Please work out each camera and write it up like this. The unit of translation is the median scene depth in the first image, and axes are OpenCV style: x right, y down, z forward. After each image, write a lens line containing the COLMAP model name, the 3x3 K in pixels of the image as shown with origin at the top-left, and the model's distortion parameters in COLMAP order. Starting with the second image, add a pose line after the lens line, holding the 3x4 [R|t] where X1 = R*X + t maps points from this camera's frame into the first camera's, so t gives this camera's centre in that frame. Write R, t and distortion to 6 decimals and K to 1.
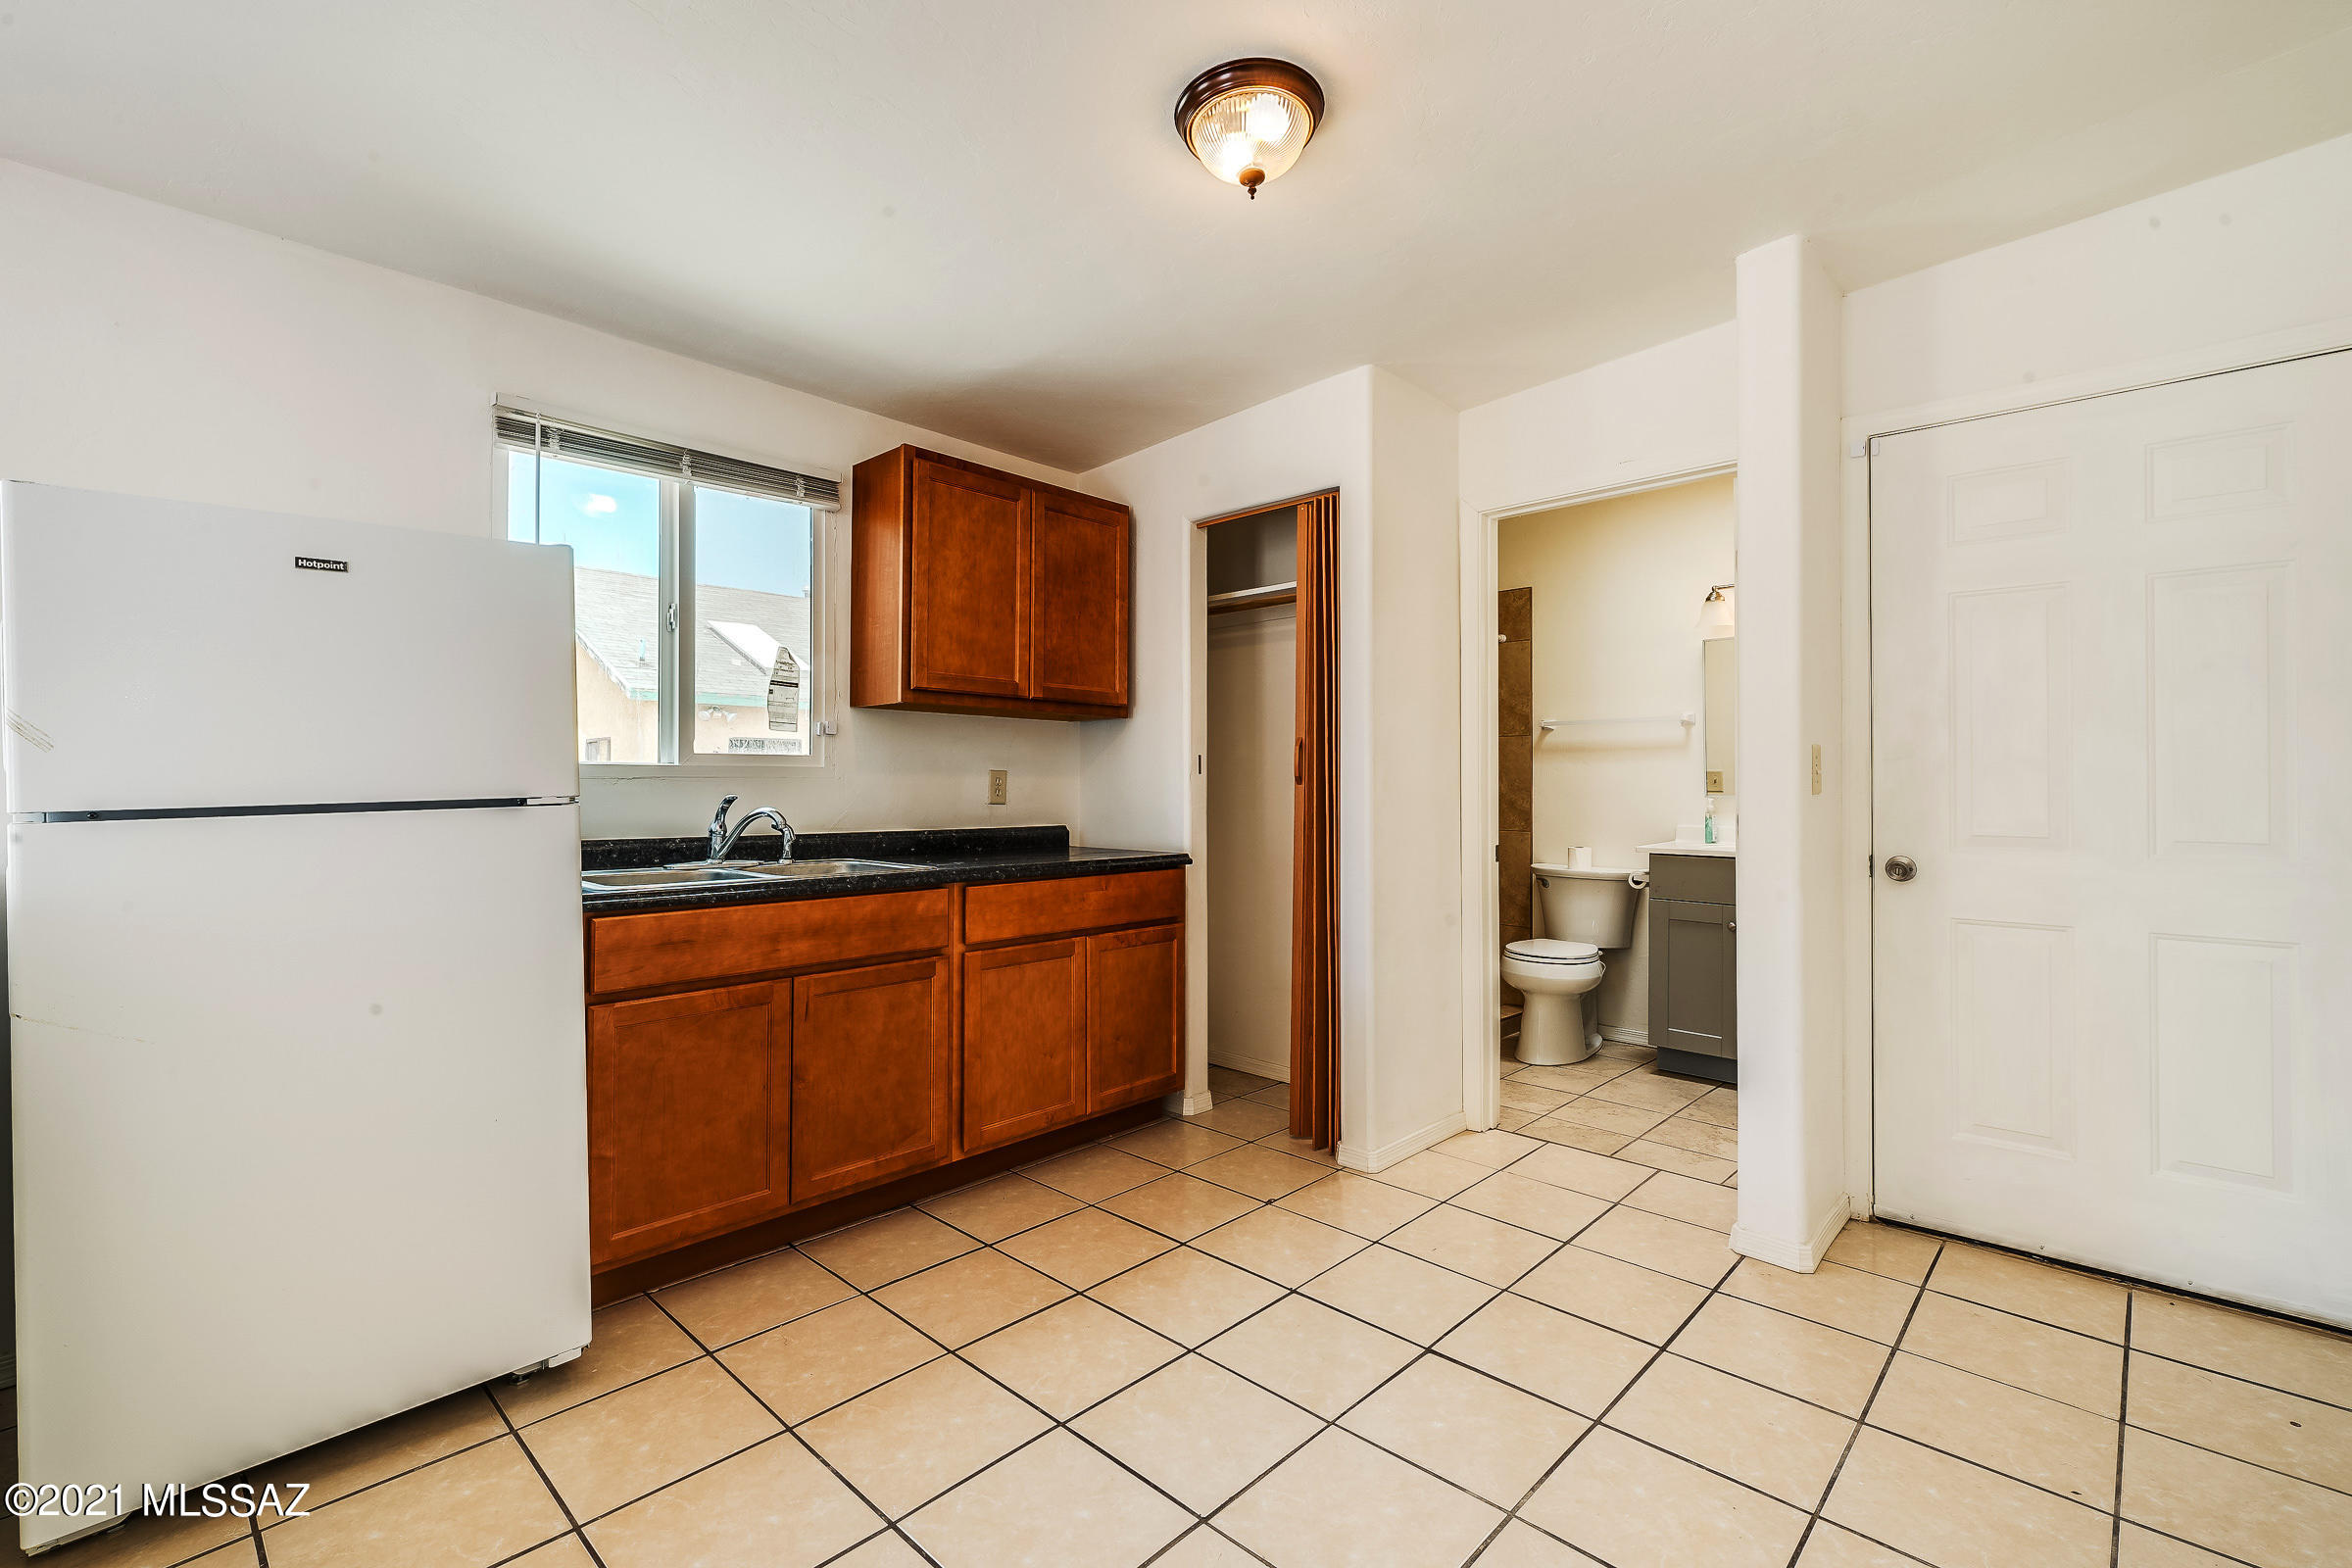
lens RADIAL K [[1082.8, 0, 1170.5], [0, 1082.8, 792.7], [0, 0, 1]] dist [0.001690, -0.000036]
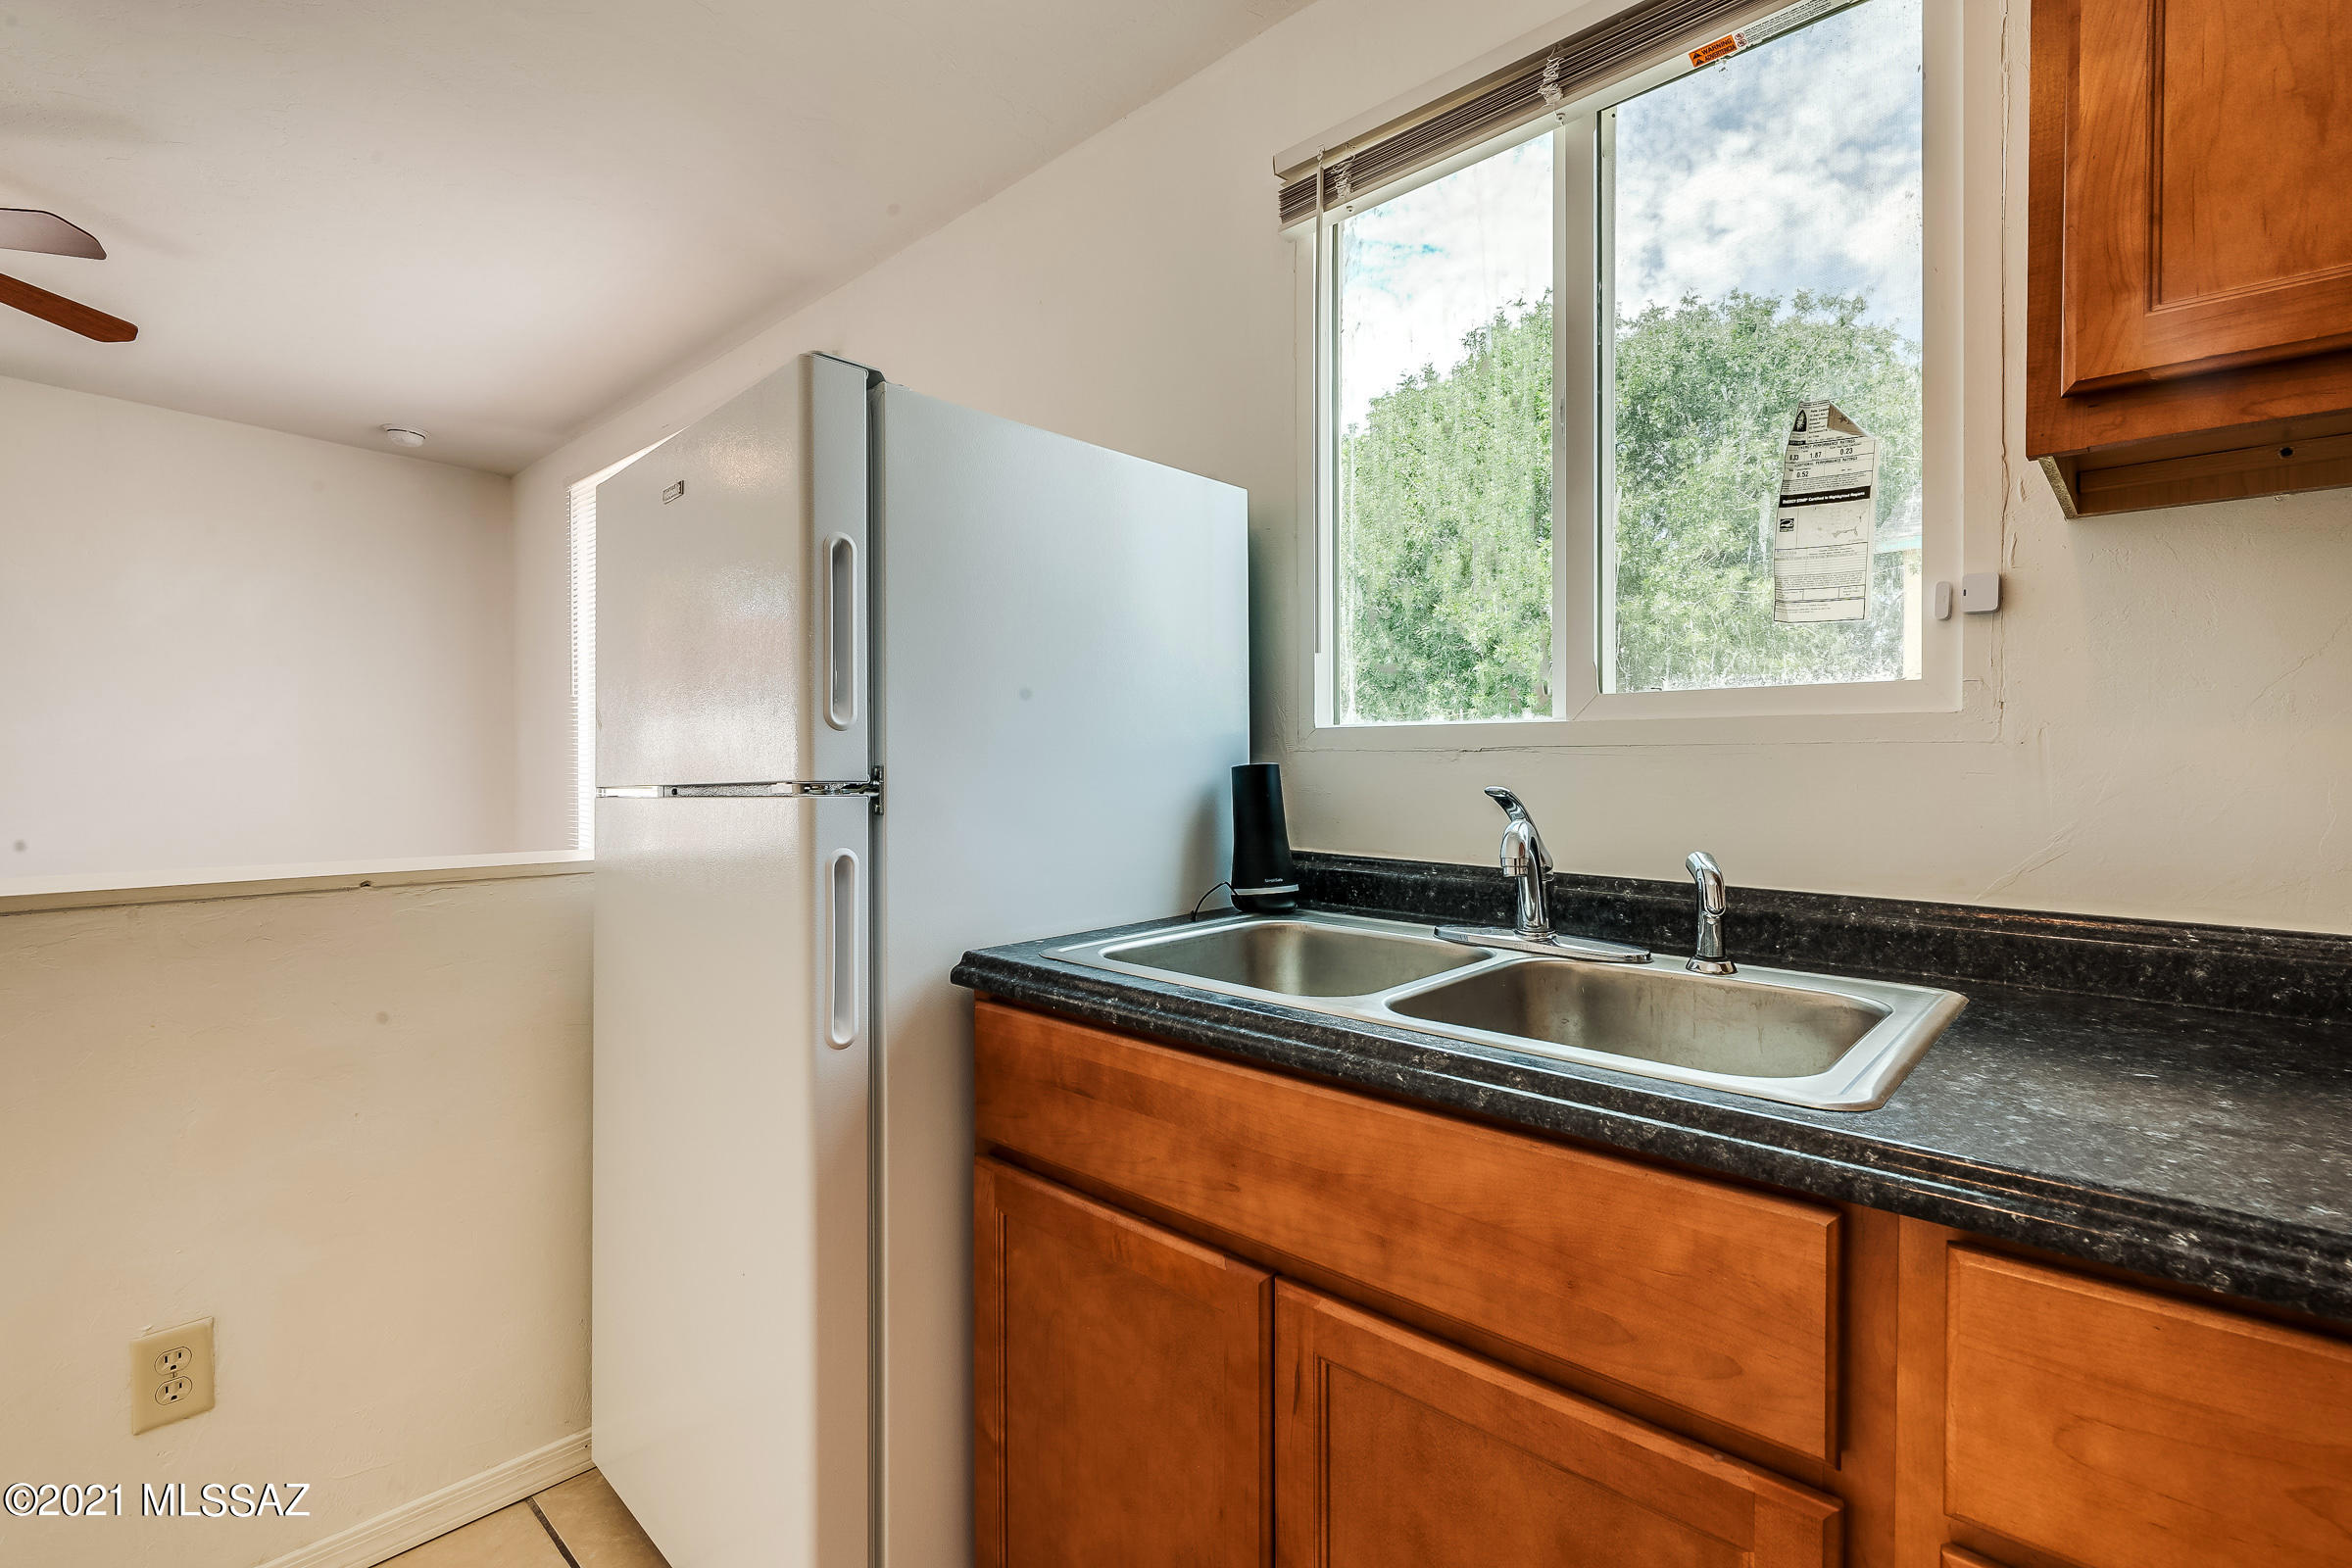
lens RADIAL K [[1051.9, 0, 1171.1], [0, 1051.9, 779.2], [0, 0, 1]] dist [0.000499, -0.000411]
pose [[0.023408, 0.011609, -0.999659, 0.009950], [-0.005768, 0.999918, 0.011477, -0.004838], [0.999709, 0.005497, 0.023473, 0.901088]]
